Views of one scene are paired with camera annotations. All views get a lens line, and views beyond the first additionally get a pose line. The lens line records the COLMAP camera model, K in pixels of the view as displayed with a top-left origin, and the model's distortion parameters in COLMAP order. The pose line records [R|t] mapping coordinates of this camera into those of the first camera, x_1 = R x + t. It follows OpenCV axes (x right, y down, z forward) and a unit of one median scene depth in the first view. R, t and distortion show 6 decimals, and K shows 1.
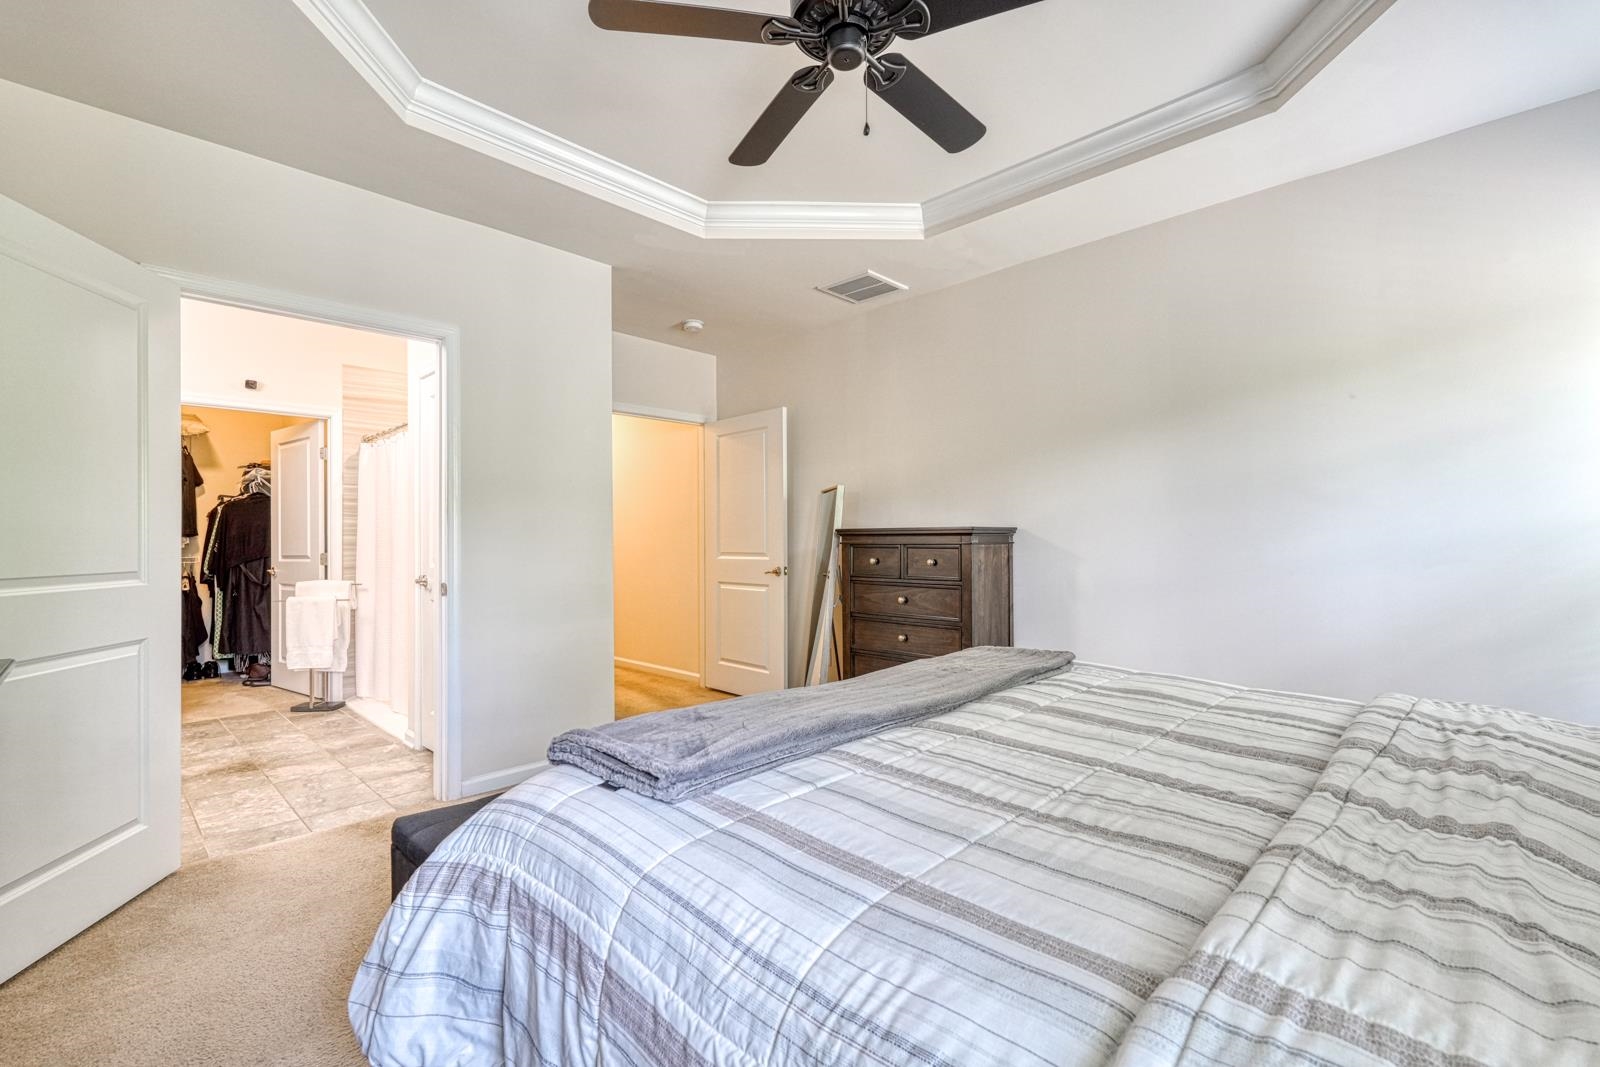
lens RADIAL K [[704.2, 0, 800.9], [0, 704.2, 536.4], [0, 0, 1]] dist [0.000911, -0.000092]
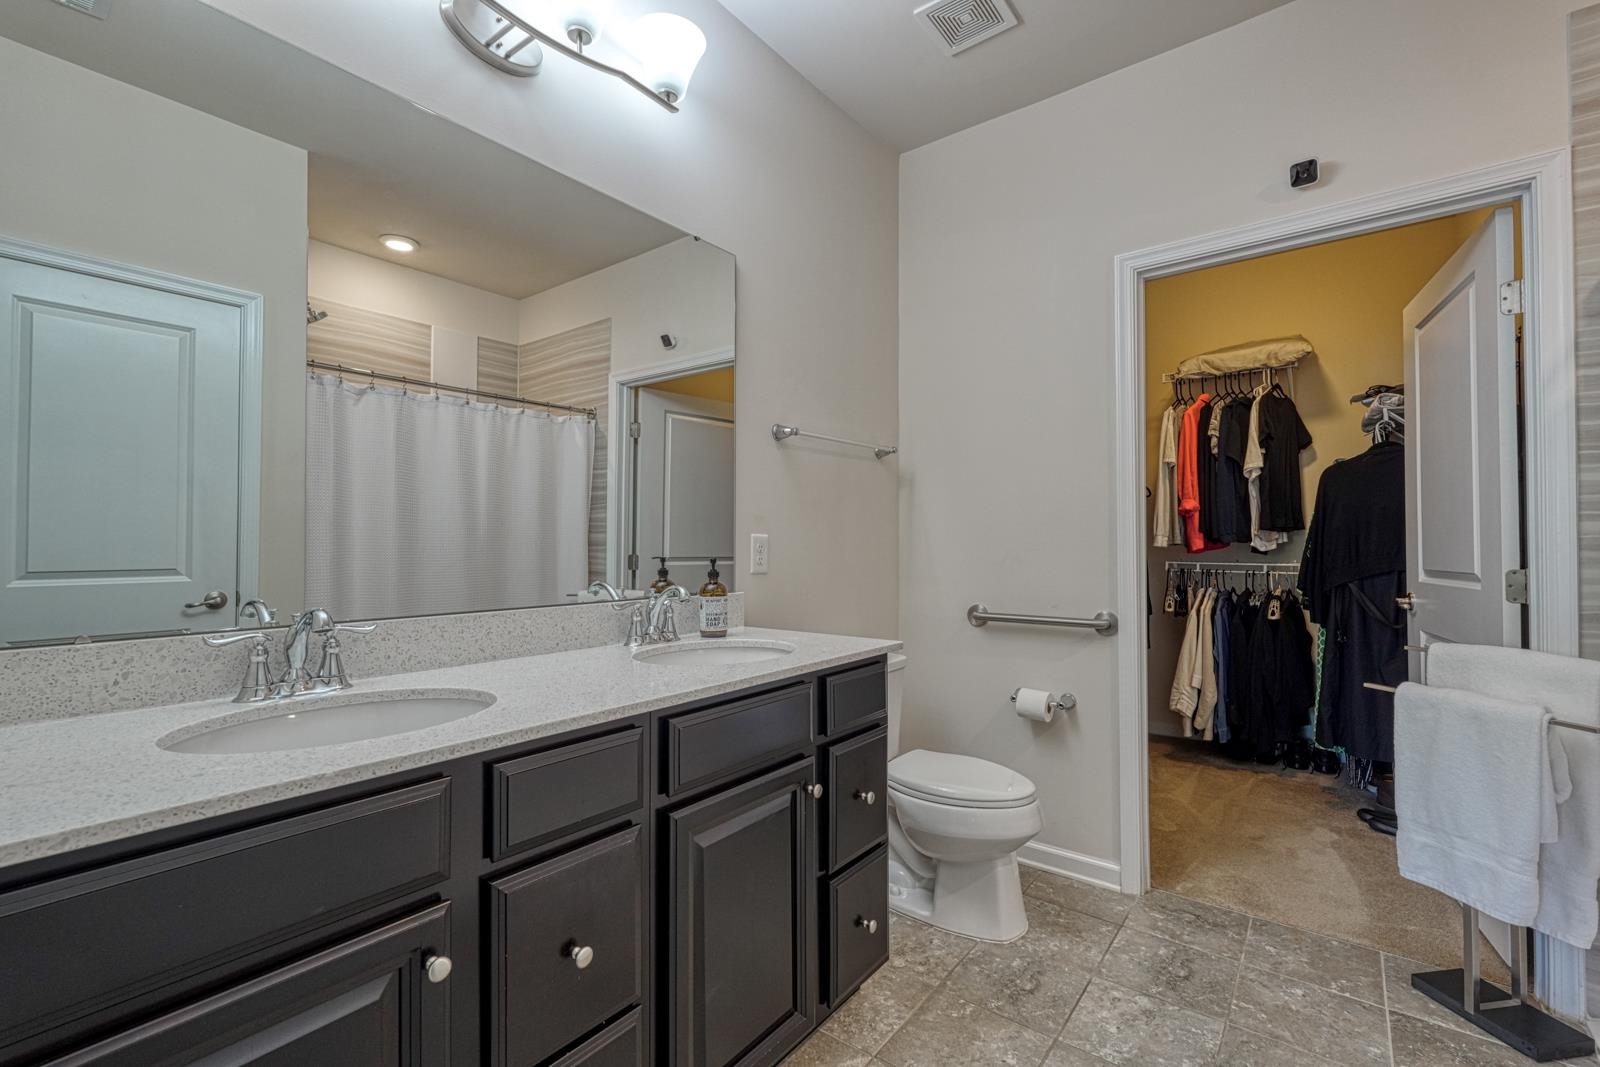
lens RADIAL K [[704.2, 0, 800.9], [0, 704.2, 531.5], [0, 0, 1]] dist [0.000911, -0.000092]
pose [[0.118732, -0.011264, -0.992862, -0.327624], [0.004629, 0.999931, -0.010791, 0.005605], [0.992915, -0.003315, 0.118776, 0.537323]]
